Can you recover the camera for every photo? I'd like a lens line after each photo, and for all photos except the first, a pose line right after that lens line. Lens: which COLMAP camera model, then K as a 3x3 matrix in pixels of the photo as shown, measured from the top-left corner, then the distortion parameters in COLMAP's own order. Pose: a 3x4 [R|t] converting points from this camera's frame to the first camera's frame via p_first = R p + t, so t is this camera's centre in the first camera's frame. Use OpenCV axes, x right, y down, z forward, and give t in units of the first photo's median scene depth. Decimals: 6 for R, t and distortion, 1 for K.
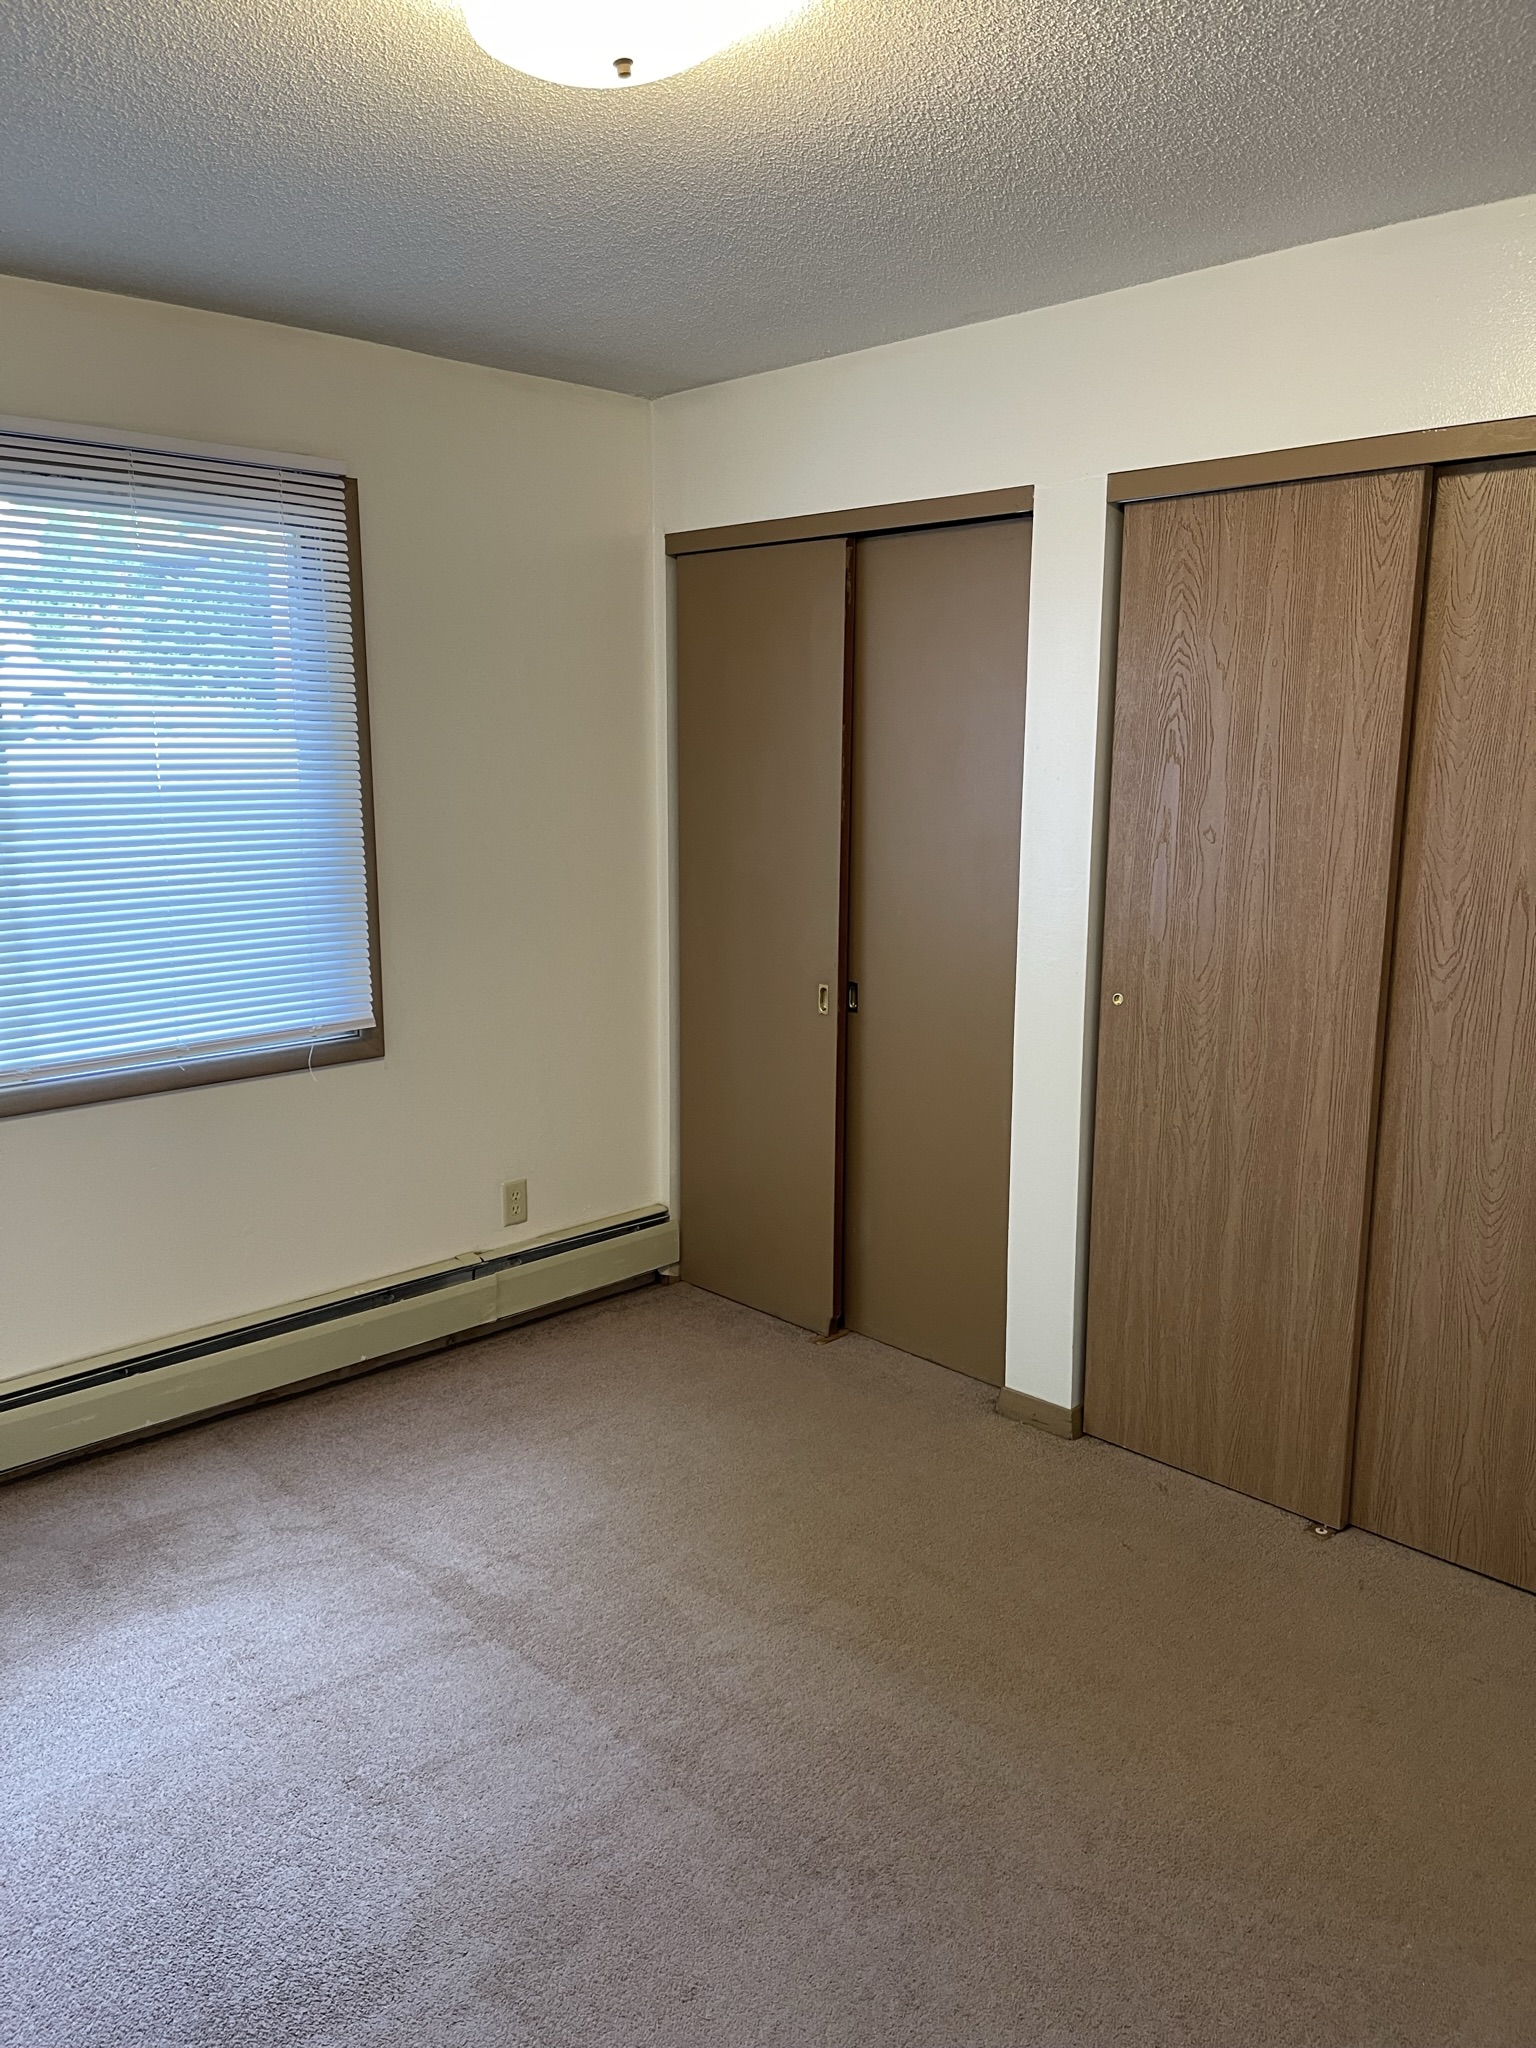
lens RADIAL K [[1539.9, 0, 753.9], [0, 1539.9, 1023.3], [0, 0, 1]] dist [0.028479, 0.002743]
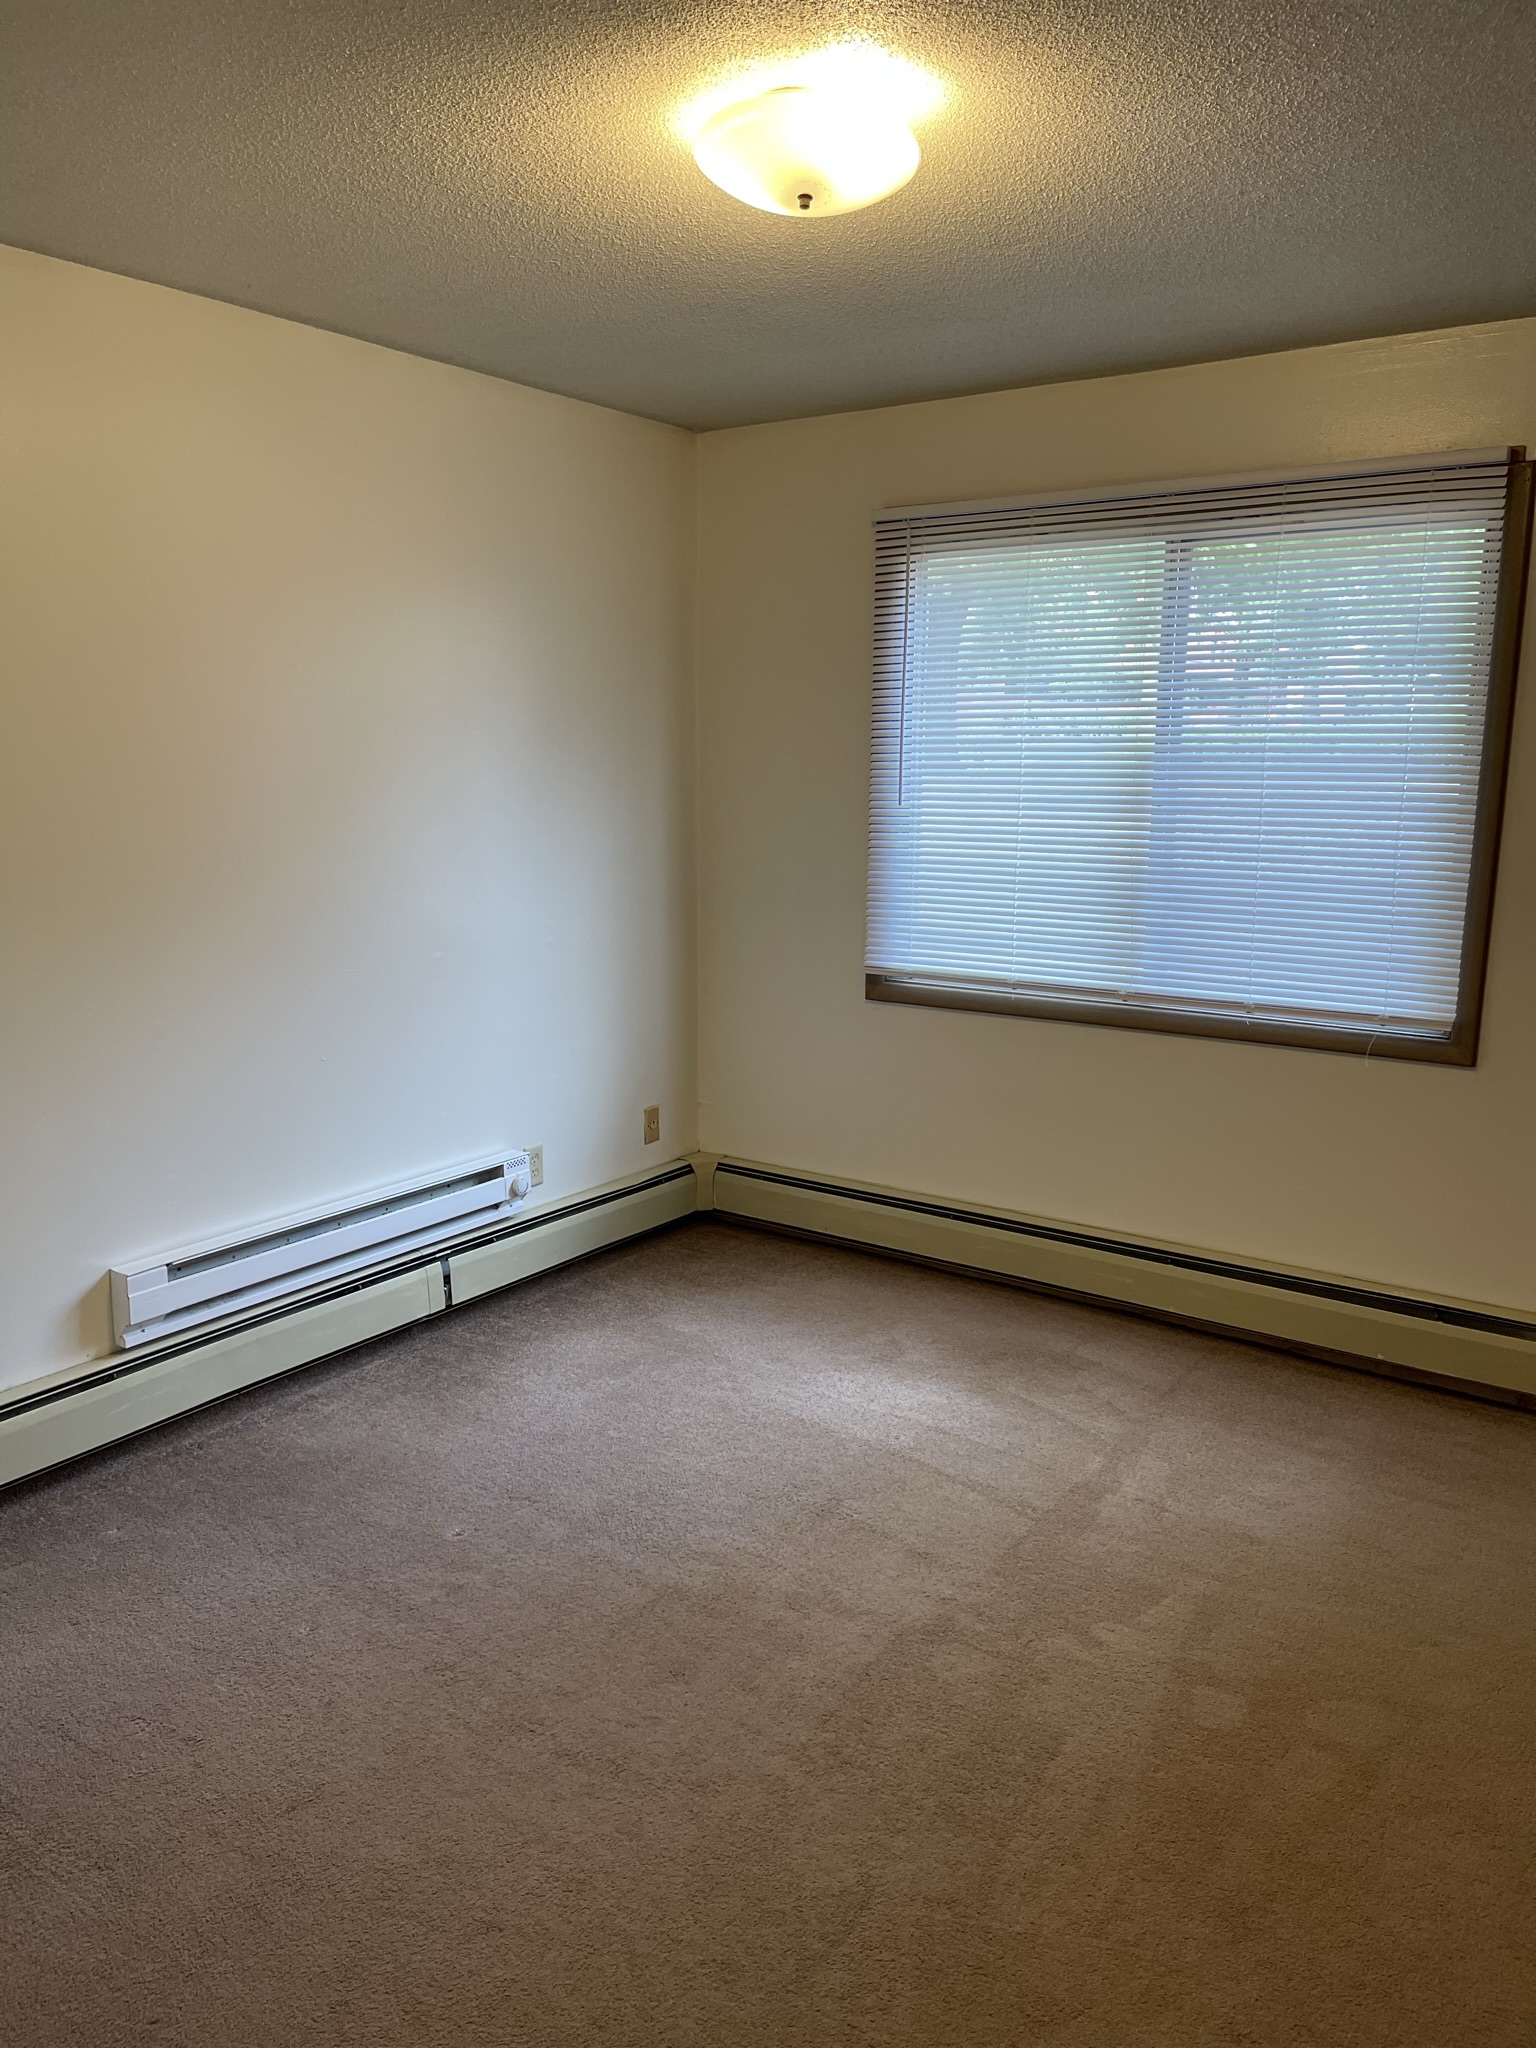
lens RADIAL K [[1539.9, 0, 751.8], [0, 1539.9, 1026.6], [0, 0, 1]] dist [0.028479, 0.002743]
pose [[0.184409, 0.172497, -0.967594, 0.737356], [-0.184427, 0.973064, 0.138323, -0.065170], [0.965391, 0.152942, 0.211255, 0.452328]]
